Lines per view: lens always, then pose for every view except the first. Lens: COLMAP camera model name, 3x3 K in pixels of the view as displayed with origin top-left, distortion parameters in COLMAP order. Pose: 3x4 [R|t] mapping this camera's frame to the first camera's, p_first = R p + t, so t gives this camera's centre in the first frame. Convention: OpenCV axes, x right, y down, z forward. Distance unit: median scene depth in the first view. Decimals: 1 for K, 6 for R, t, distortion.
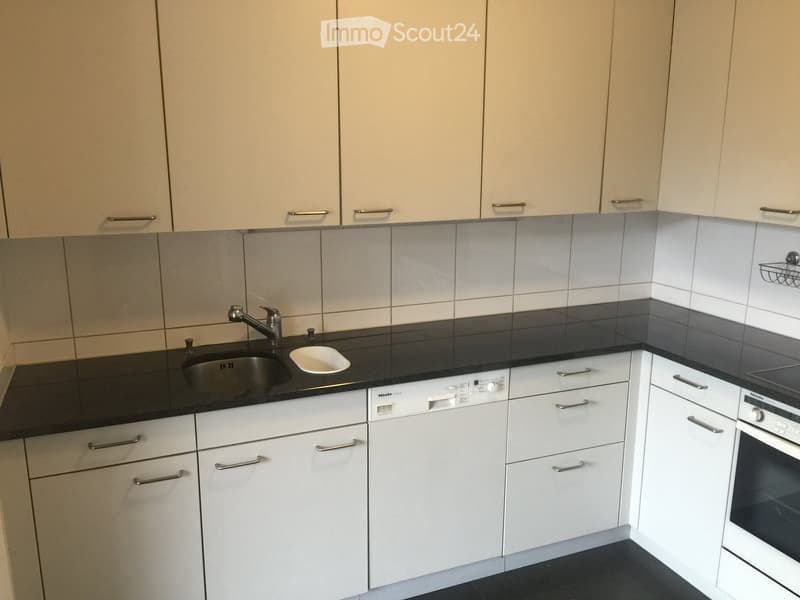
lens RADIAL K [[661.7, 0, 400.0], [0, 661.7, 300.0], [0, 0, 1]] dist [0.010935, 0.005121]
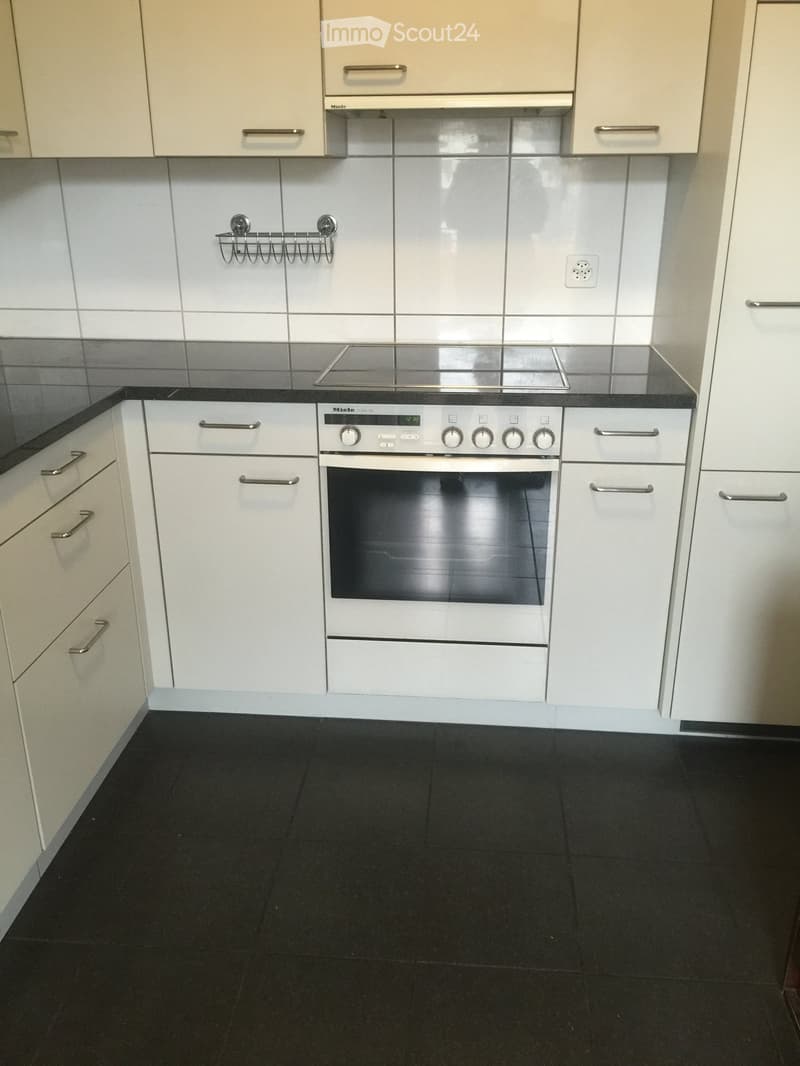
lens RADIAL K [[881.7, 0, 400.0], [0, 881.7, 533.0], [0, 0, 1]] dist [0.010935, 0.005121]
pose [[0.465451, -0.333049, 0.820020, -0.212036], [0.198777, 0.942167, 0.269831, 0.027342], [-0.862463, 0.037408, 0.504736, 0.448085]]
